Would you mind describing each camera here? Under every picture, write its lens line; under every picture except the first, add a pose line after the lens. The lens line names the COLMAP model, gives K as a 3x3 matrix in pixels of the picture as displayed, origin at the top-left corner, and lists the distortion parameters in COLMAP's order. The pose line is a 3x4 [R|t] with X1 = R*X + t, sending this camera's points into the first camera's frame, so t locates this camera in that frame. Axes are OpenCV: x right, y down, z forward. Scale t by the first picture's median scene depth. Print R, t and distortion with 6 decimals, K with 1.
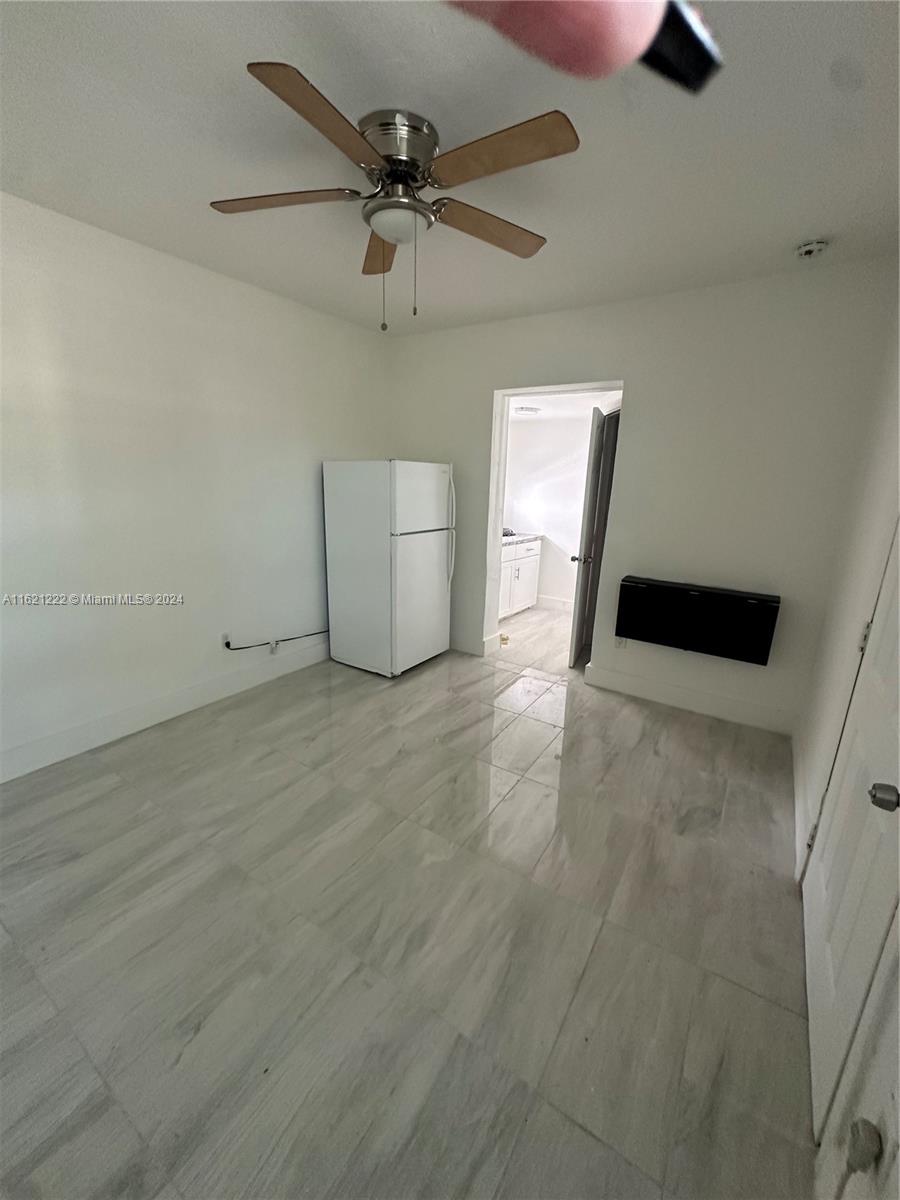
lens RADIAL K [[475.2, 0, 448.6], [0, 475.2, 603.6], [0, 0, 1]] dist [-0.010625, 0.000249]
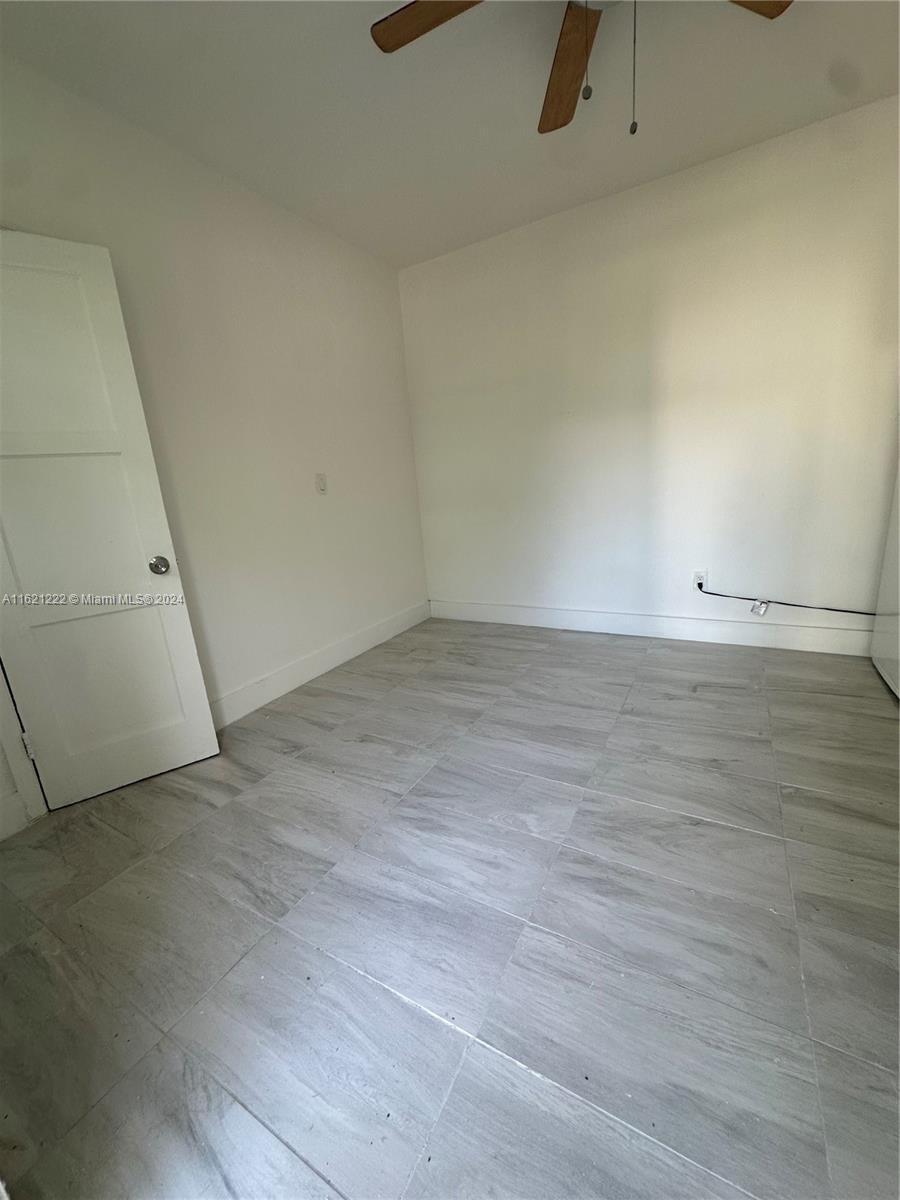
lens RADIAL K [[475.2, 0, 458.0], [0, 475.2, 600.5], [0, 0, 1]] dist [-0.010625, 0.000249]
pose [[0.069972, 0.214546, -0.974204, 0.700146], [-0.176818, 0.963801, 0.199556, 0.021584], [0.981753, 0.158293, 0.105375, 0.741154]]
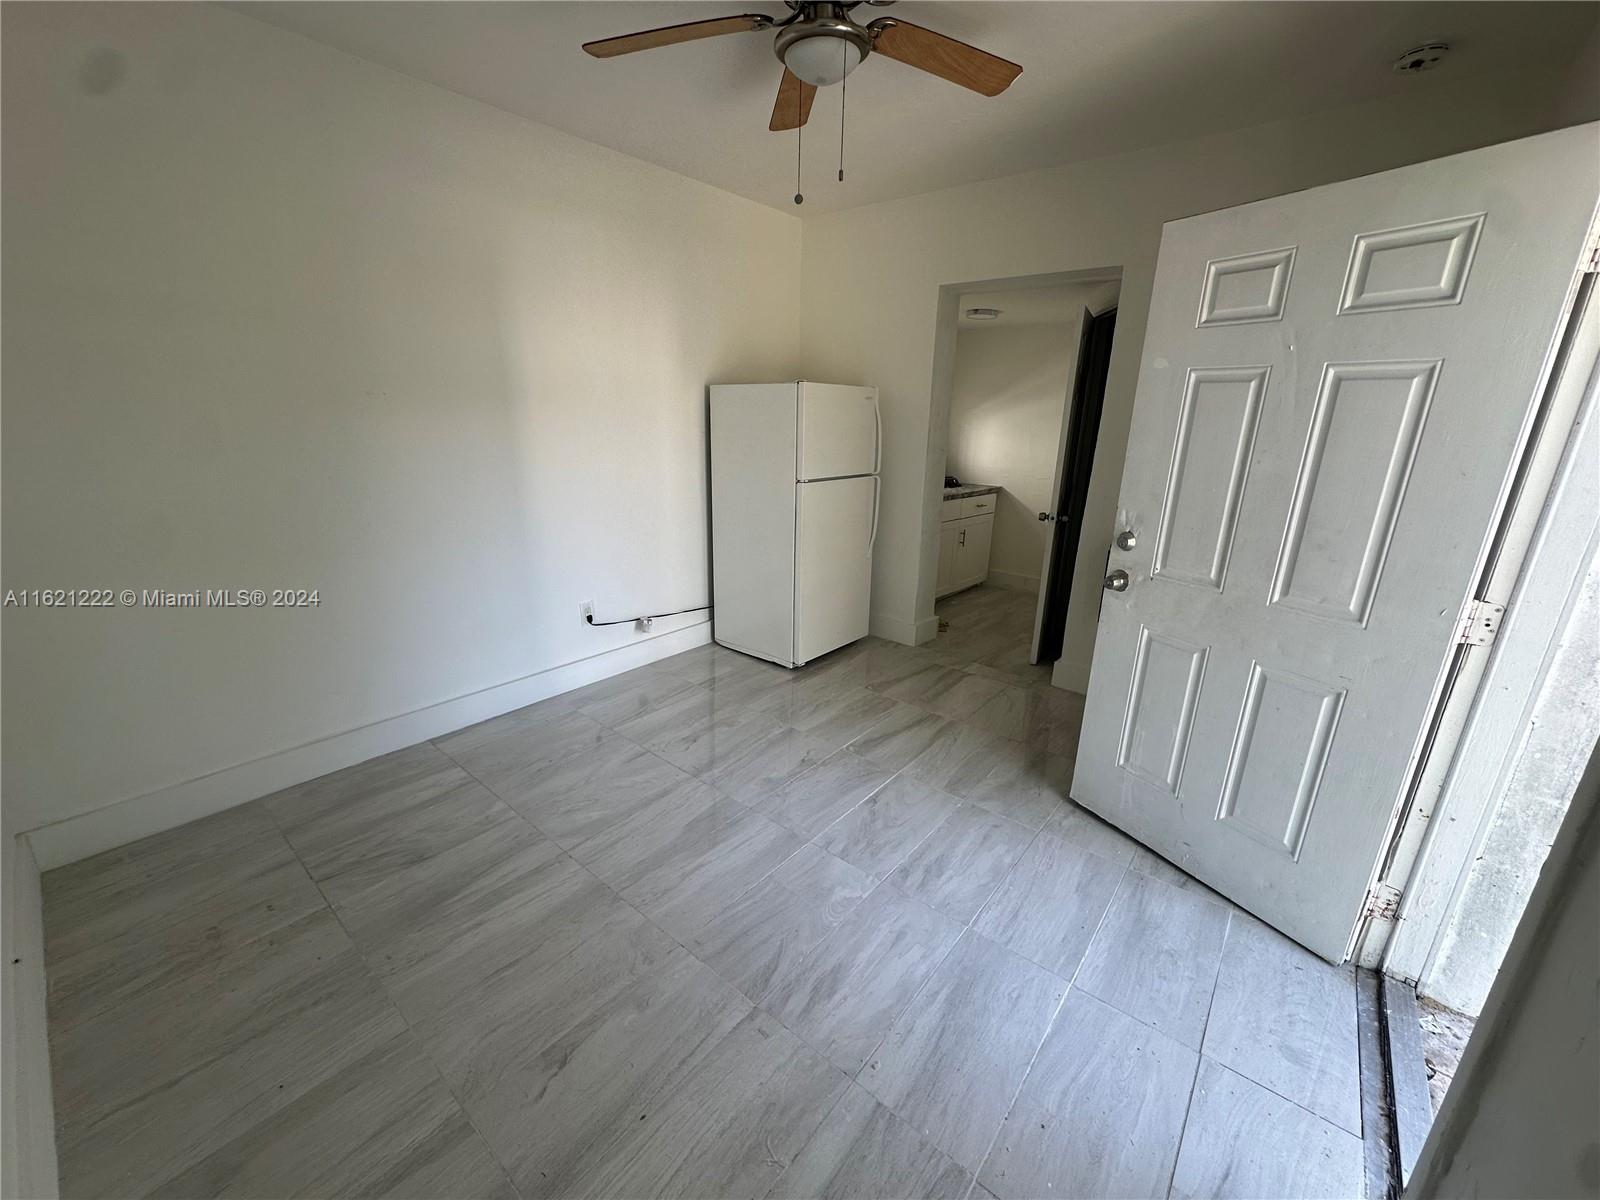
lens RADIAL K [[633.5, 0, 795.7], [0, 633.5, 605.4], [0, 0, 1]] dist [-0.010625, 0.000249]
pose [[0.993960, 0.025642, -0.106701, -0.016426], [-0.021520, 0.998984, 0.039603, 0.025095], [0.107608, -0.037067, 0.993502, -0.028235]]
